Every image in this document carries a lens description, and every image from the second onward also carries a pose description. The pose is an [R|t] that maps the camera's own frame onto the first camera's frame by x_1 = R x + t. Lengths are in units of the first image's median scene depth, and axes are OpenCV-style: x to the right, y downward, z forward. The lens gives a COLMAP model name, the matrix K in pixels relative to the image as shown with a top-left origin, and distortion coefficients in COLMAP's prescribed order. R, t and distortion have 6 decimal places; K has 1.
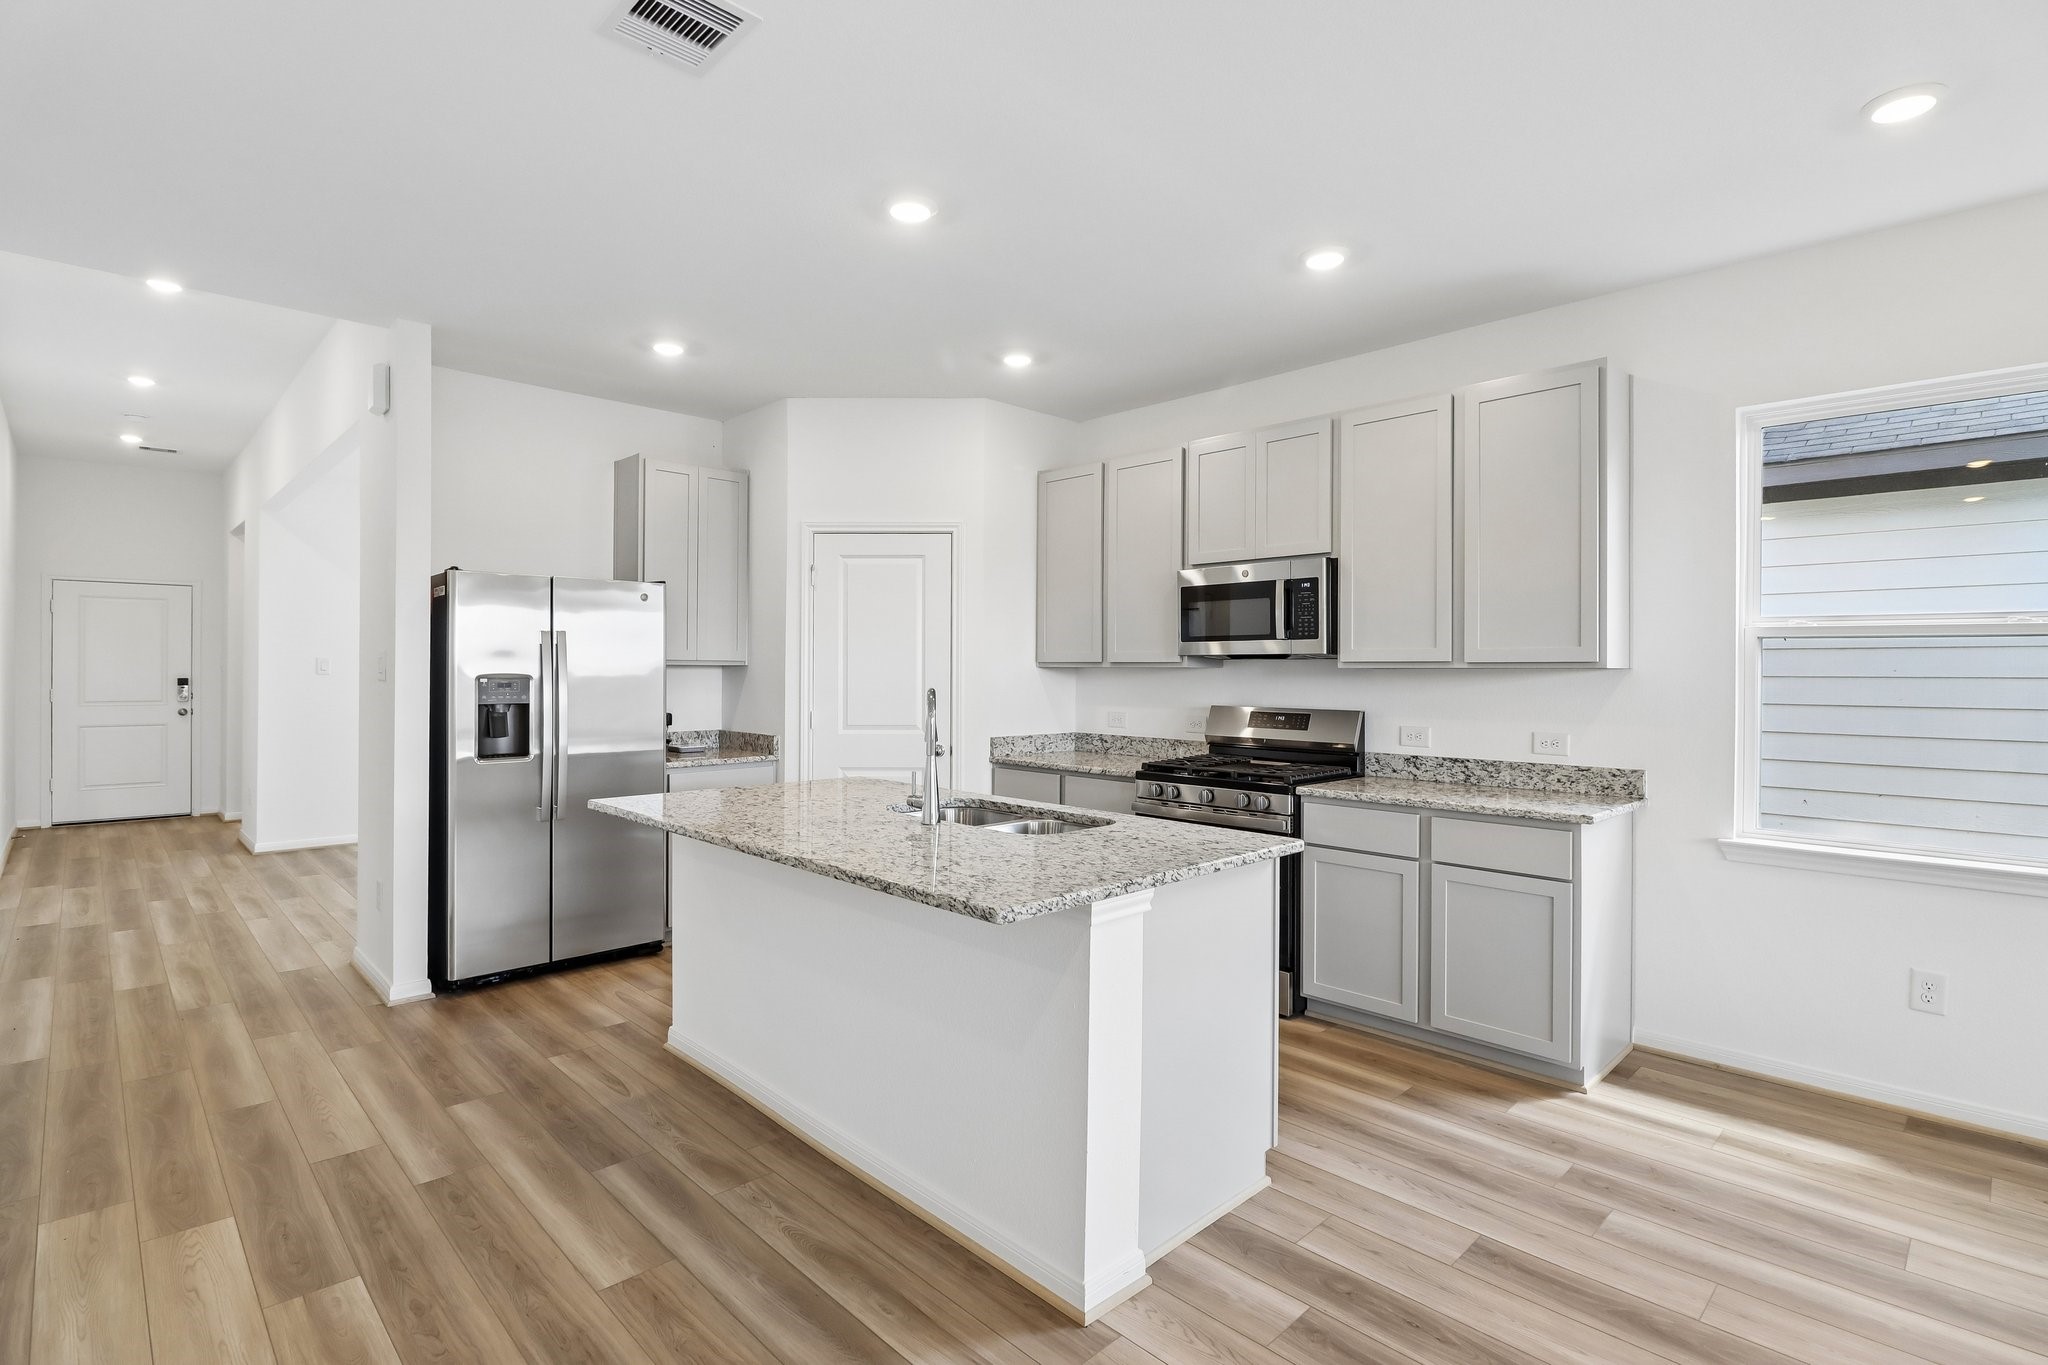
lens RADIAL K [[981.1, 0, 1025.4], [0, 981.1, 663.7], [0, 0, 1]] dist [-0.000327, -0.000818]
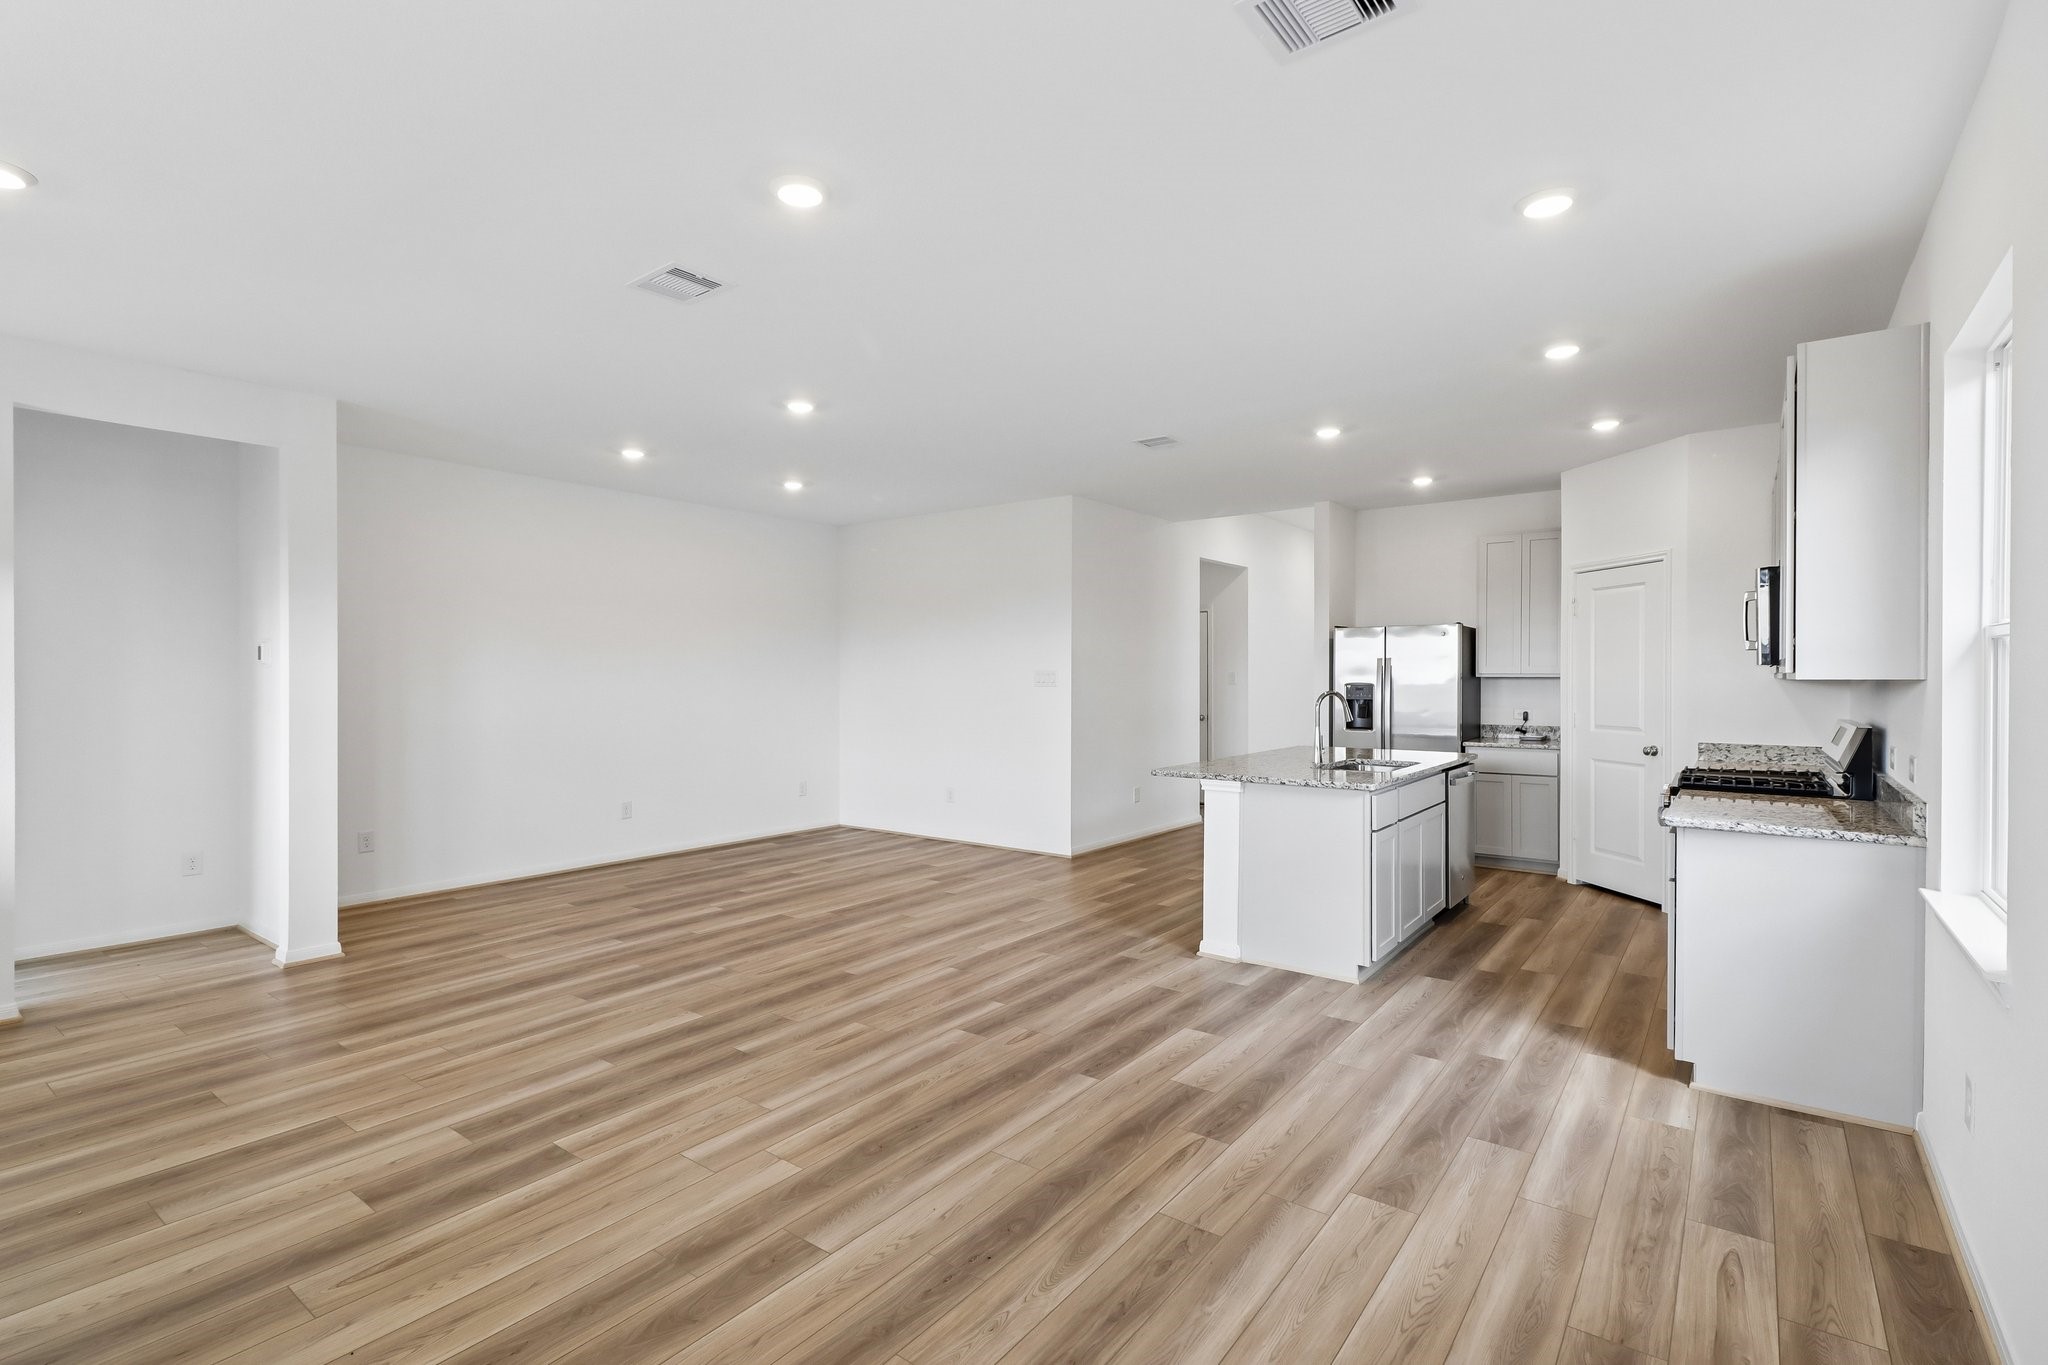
lens RADIAL K [[967.1, 0, 1010.0], [0, 967.1, 680.9], [0, 0, 1]] dist [0.025367, -0.015156]
pose [[0.146405, 0.000692, -0.989225, 1.160117], [0.005534, 0.999984, 0.001518, 0.000526], [0.989209, -0.005697, 0.146398, 0.103947]]
